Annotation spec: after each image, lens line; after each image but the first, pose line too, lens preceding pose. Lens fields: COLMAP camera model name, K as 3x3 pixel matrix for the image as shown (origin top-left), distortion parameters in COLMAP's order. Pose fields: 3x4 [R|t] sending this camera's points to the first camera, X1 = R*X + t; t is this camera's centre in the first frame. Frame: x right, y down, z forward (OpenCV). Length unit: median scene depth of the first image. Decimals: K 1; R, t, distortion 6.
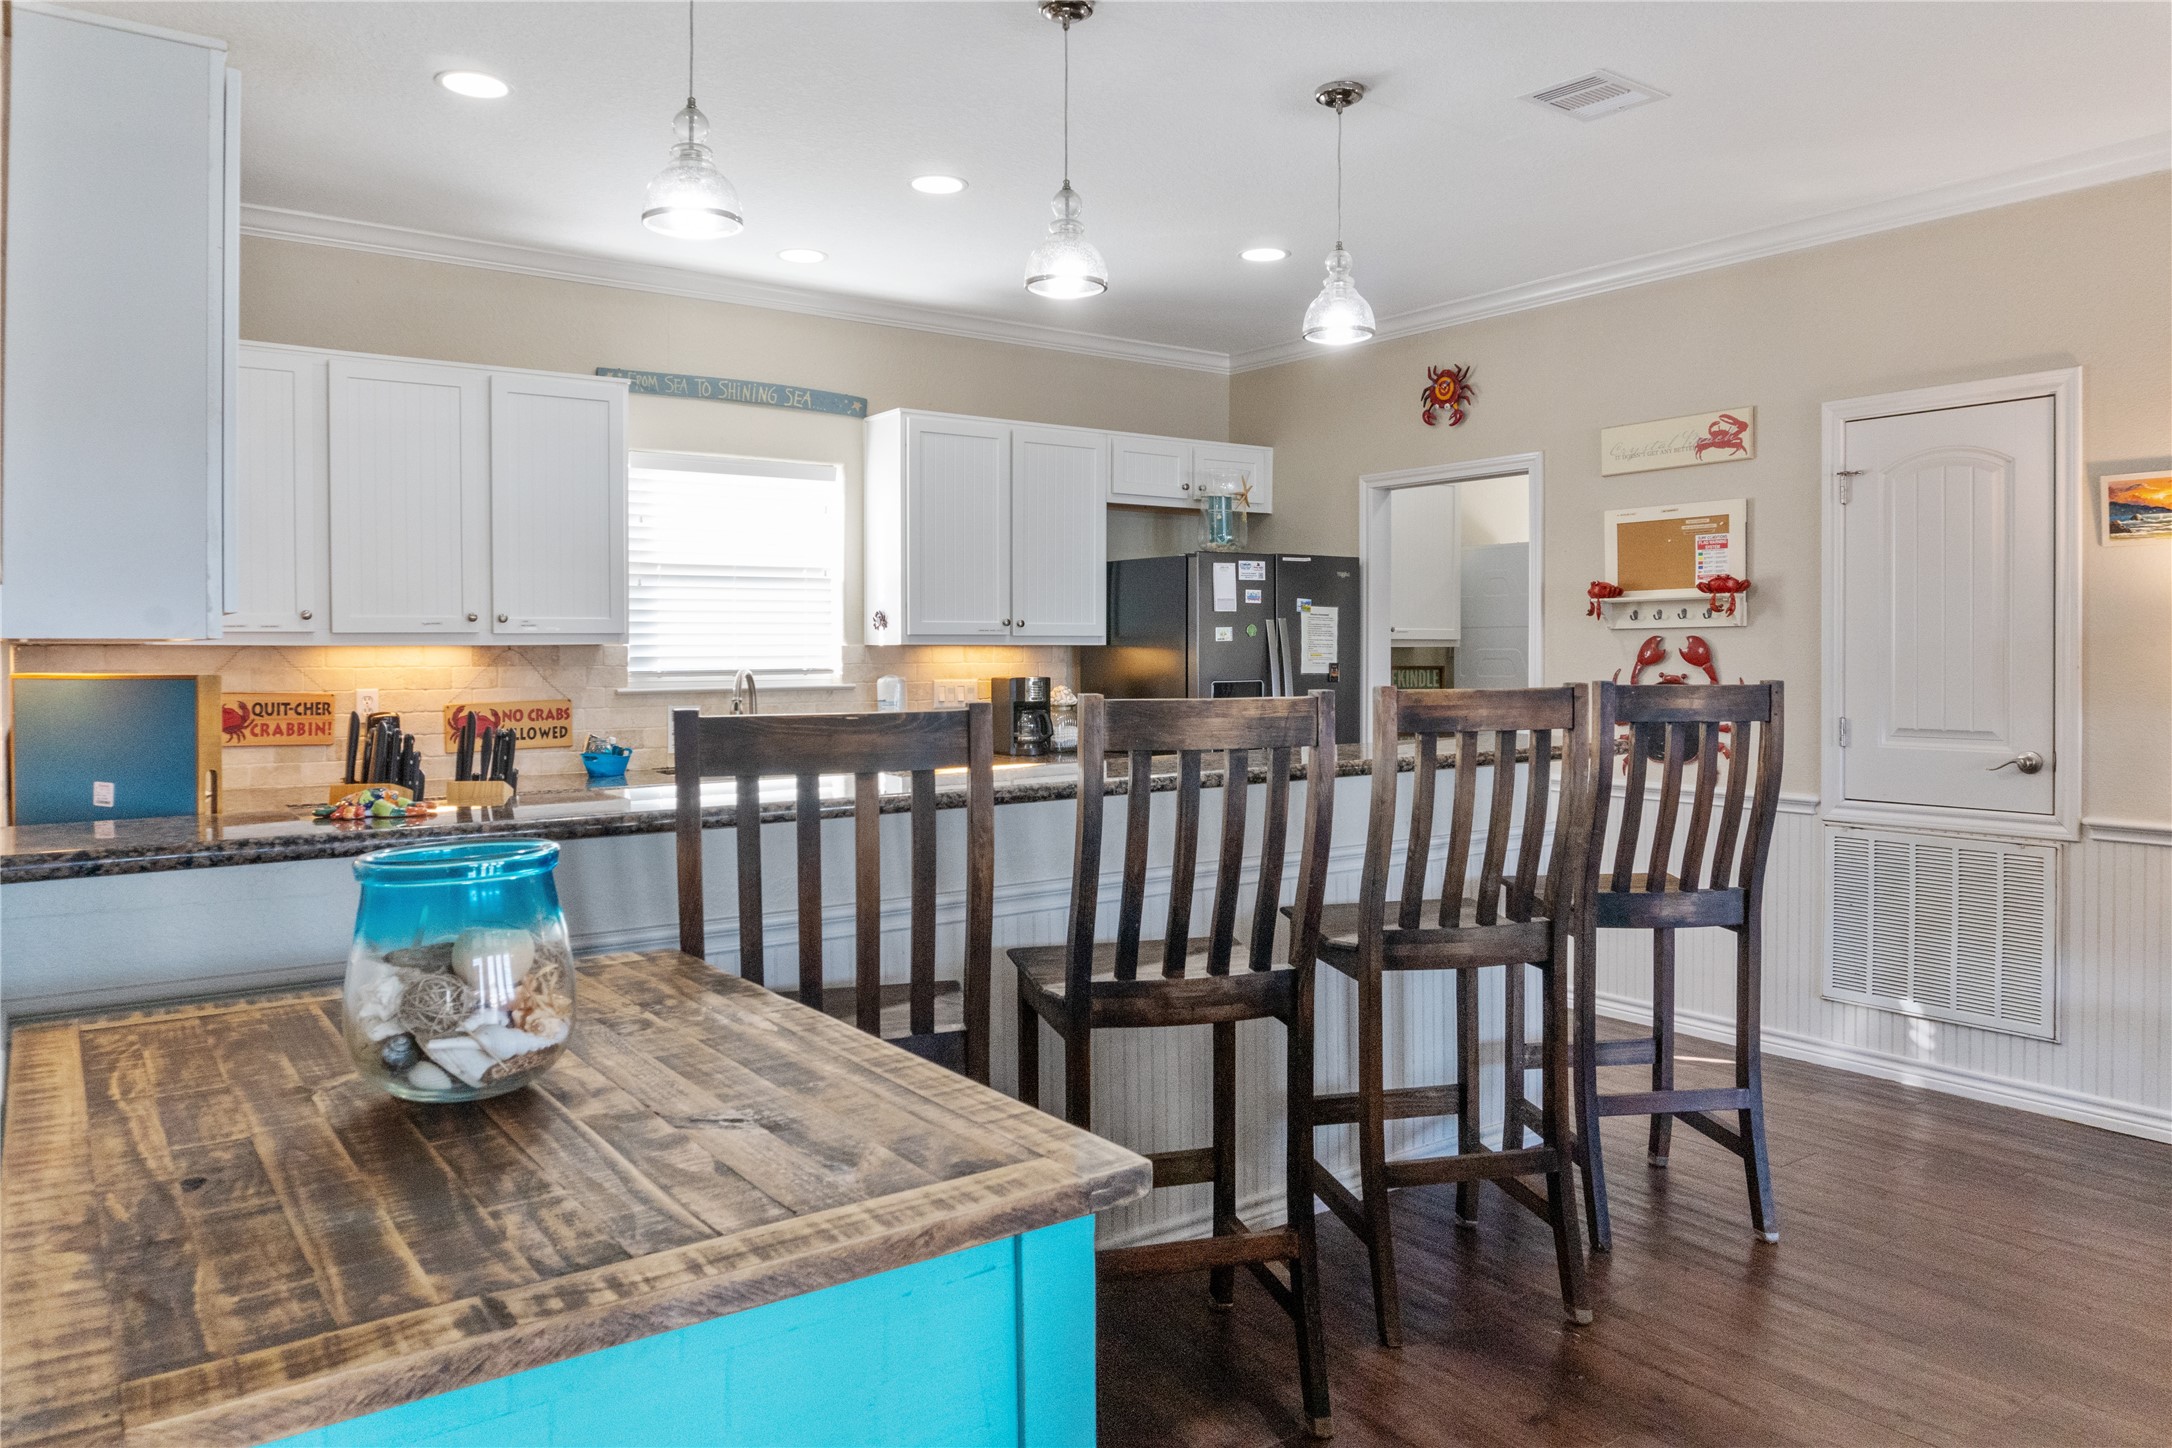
lens RADIAL K [[1494.1, 0, 1093.2], [0, 1494.1, 699.9], [0, 0, 1]] dist [-0.008467, -0.001266]
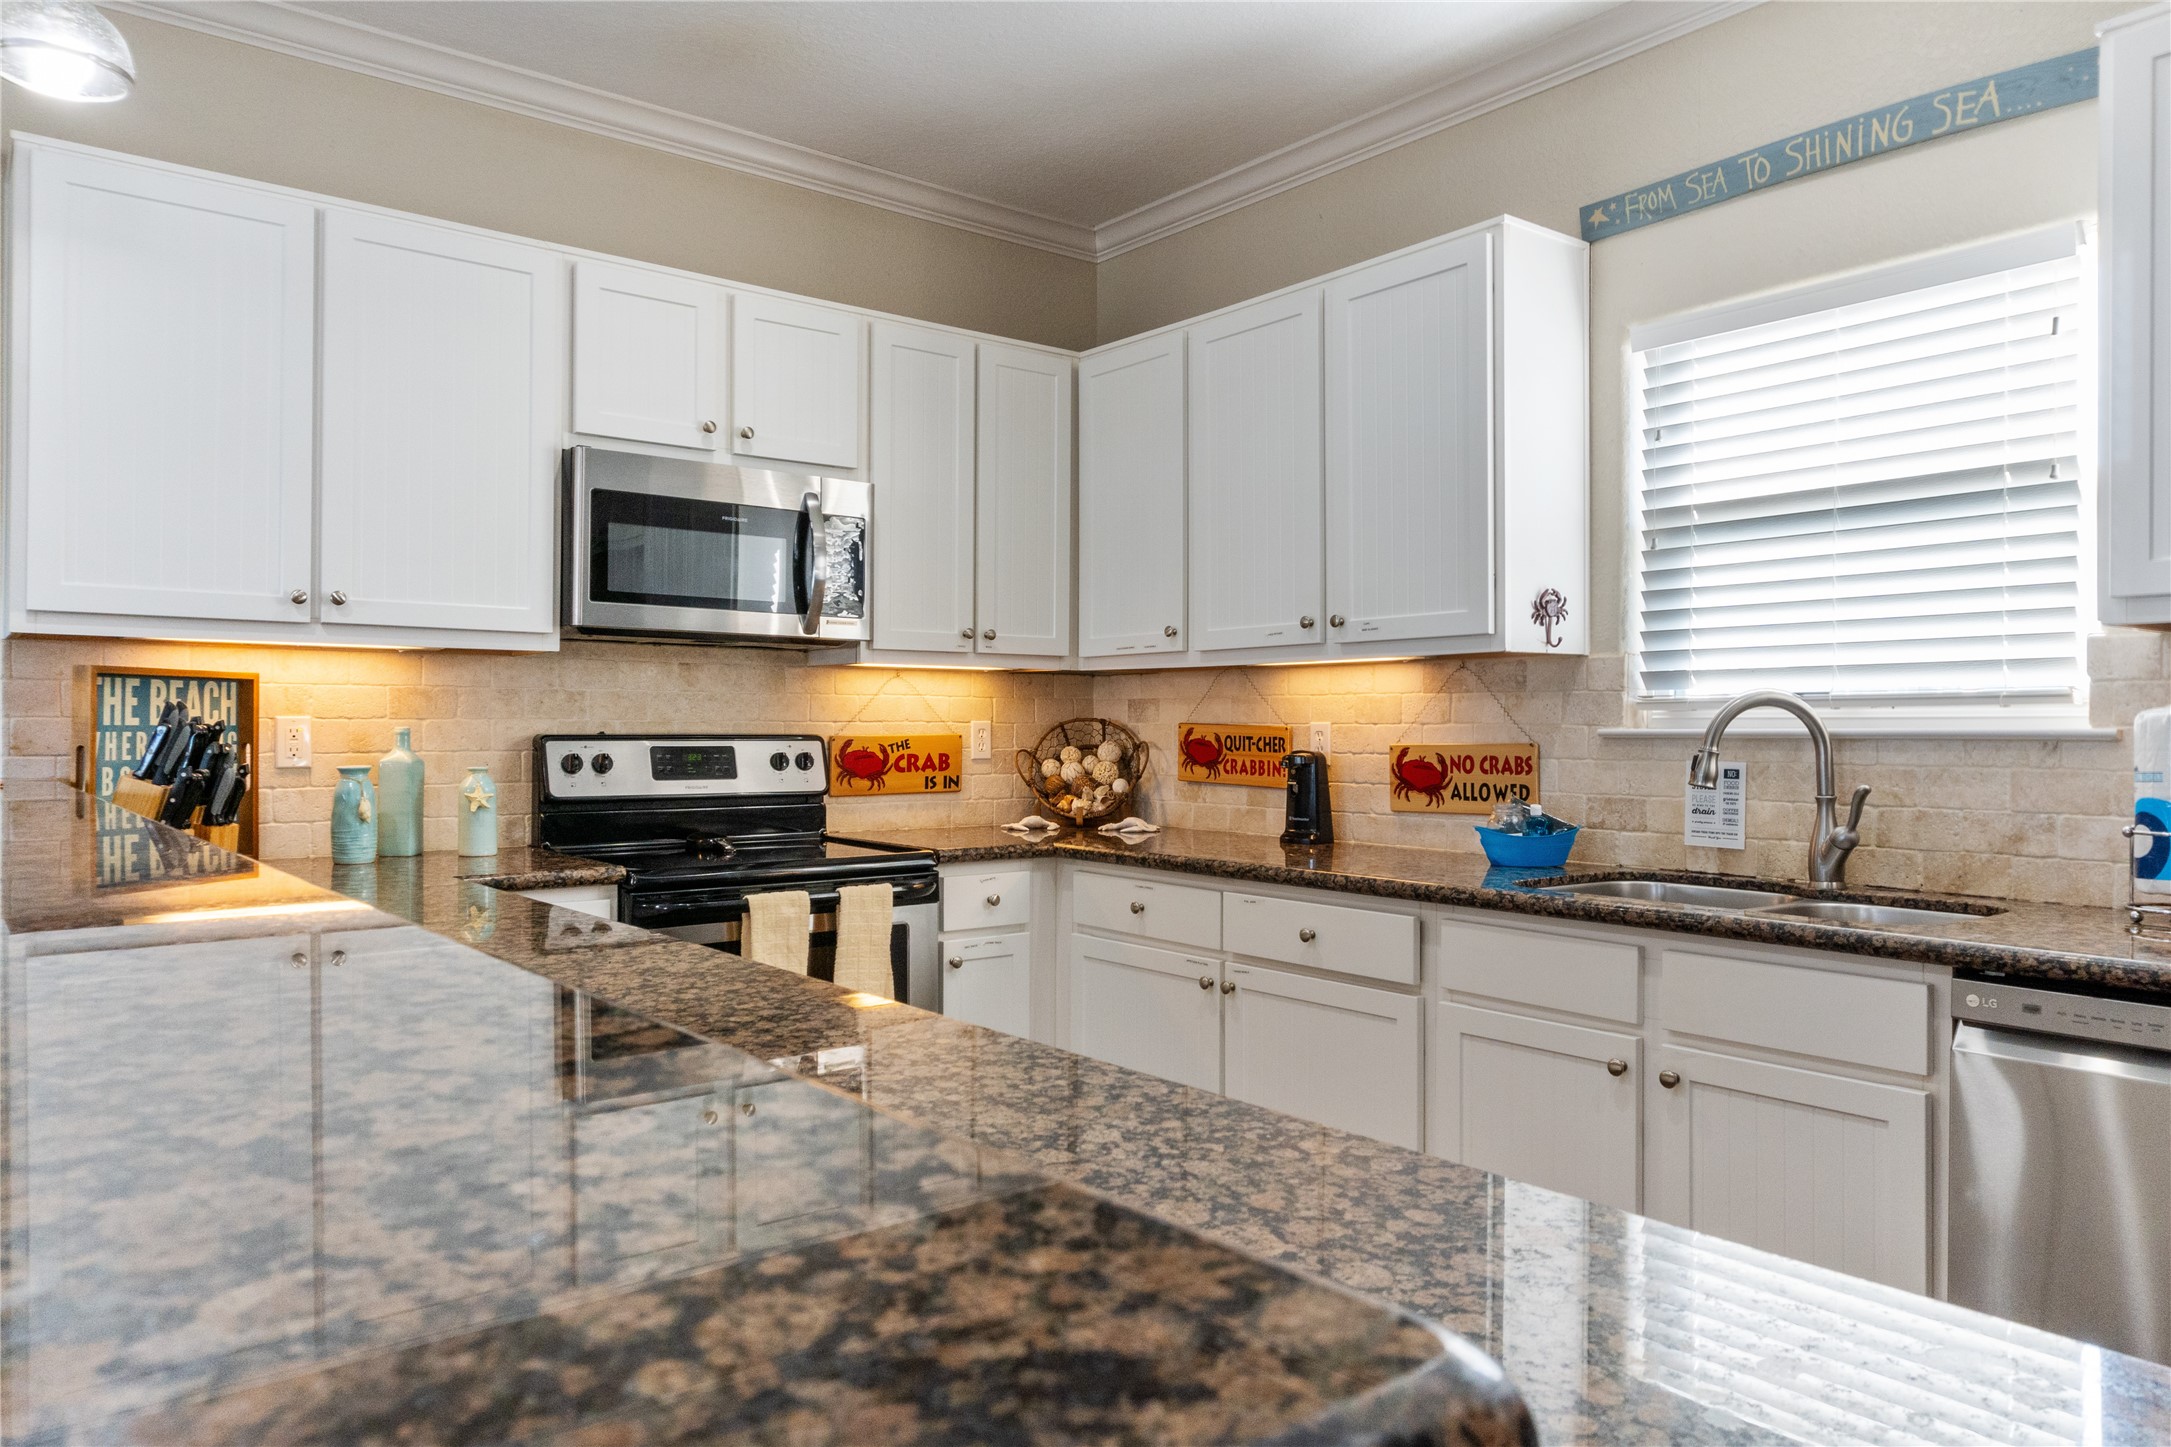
lens RADIAL K [[1462.8, 0, 1085.5], [0, 1462.8, 723.5], [0, 0, 1]] dist [0.004387, 0.001559]
pose [[0.034756, -0.000651, -0.999396, 0.270459], [-0.037426, 0.999298, -0.001953, -0.000343], [0.998695, 0.037471, 0.034707, 0.789069]]
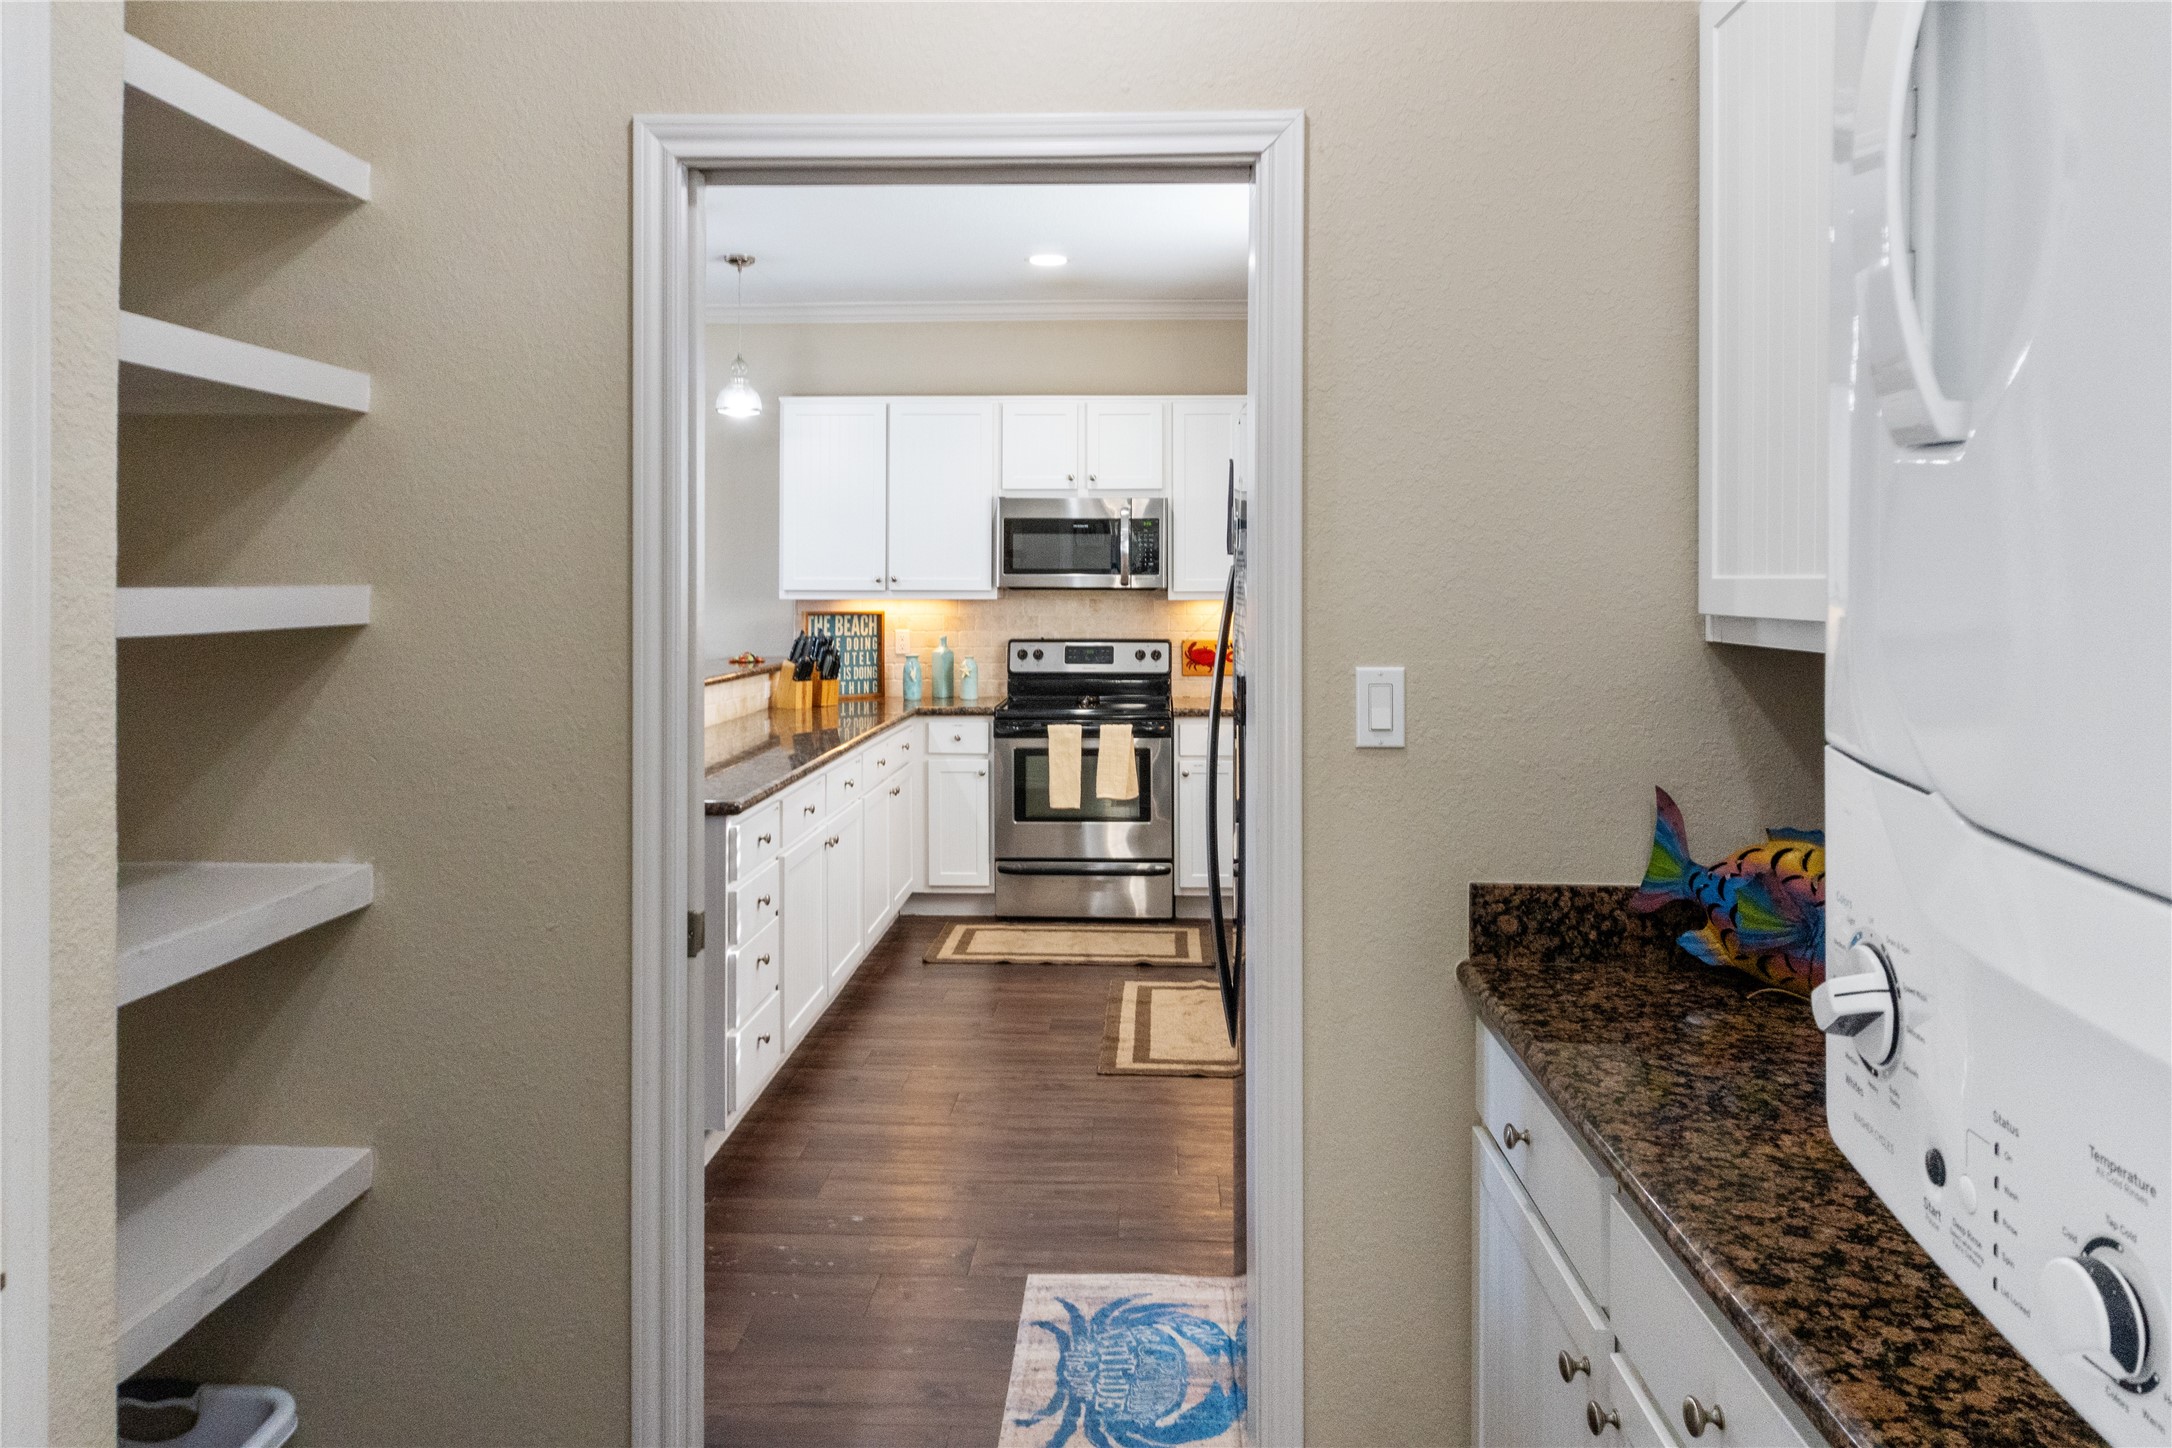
lens RADIAL K [[1512.9, 0, 1089.5], [0, 1512.9, 586.5], [0, 0, 1]] dist [-0.014215, -0.001912]
pose [[-0.630249, 0.001887, -0.776391, 0.589830], [-0.024824, 0.999437, 0.022581, -0.065742], [0.775996, 0.033505, -0.629847, 1.458784]]
